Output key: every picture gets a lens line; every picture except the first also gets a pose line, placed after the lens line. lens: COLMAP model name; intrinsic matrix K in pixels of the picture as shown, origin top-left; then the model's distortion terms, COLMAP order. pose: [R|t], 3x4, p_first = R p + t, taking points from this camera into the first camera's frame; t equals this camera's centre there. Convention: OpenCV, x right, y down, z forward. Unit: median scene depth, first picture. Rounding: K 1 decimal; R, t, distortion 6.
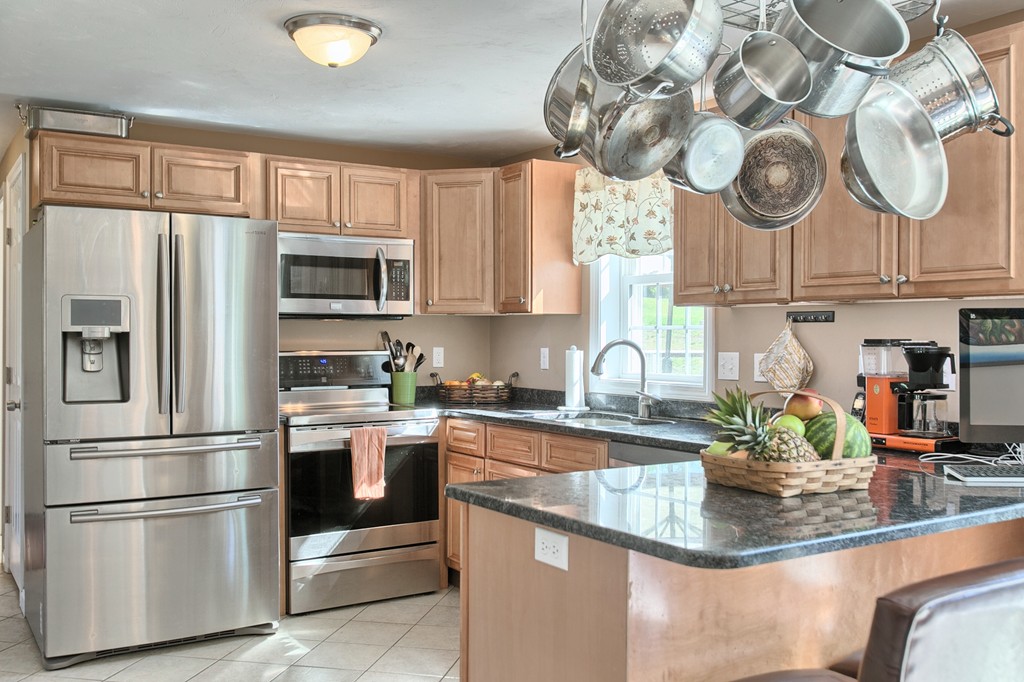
lens RADIAL K [[941.4, 0, 512.0], [0, 941.4, 341.0], [0, 0, 1]] dist [0.003585, 0.003655]
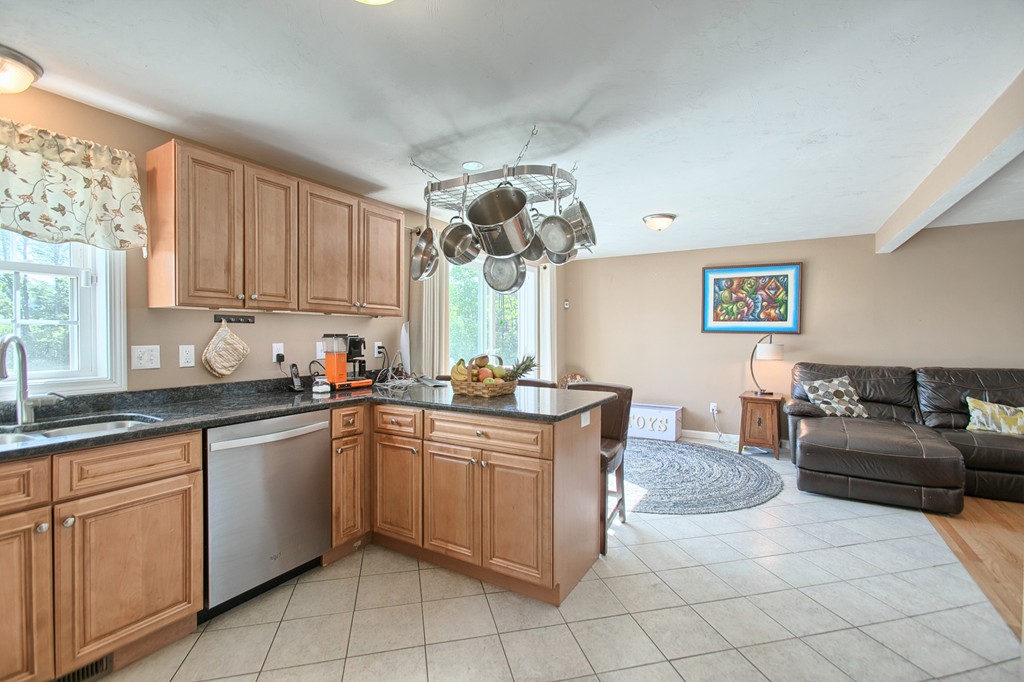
lens RADIAL K [[470.9, 0, 512.0], [0, 470.9, 341.0], [0, 0, 1]] dist [-0.001567, 0.000019]
pose [[-0.453256, -0.015409, 0.891247, -0.554319], [0.003071, 0.999818, 0.018848, -0.003865], [-0.891375, 0.011280, -0.453126, 0.968068]]
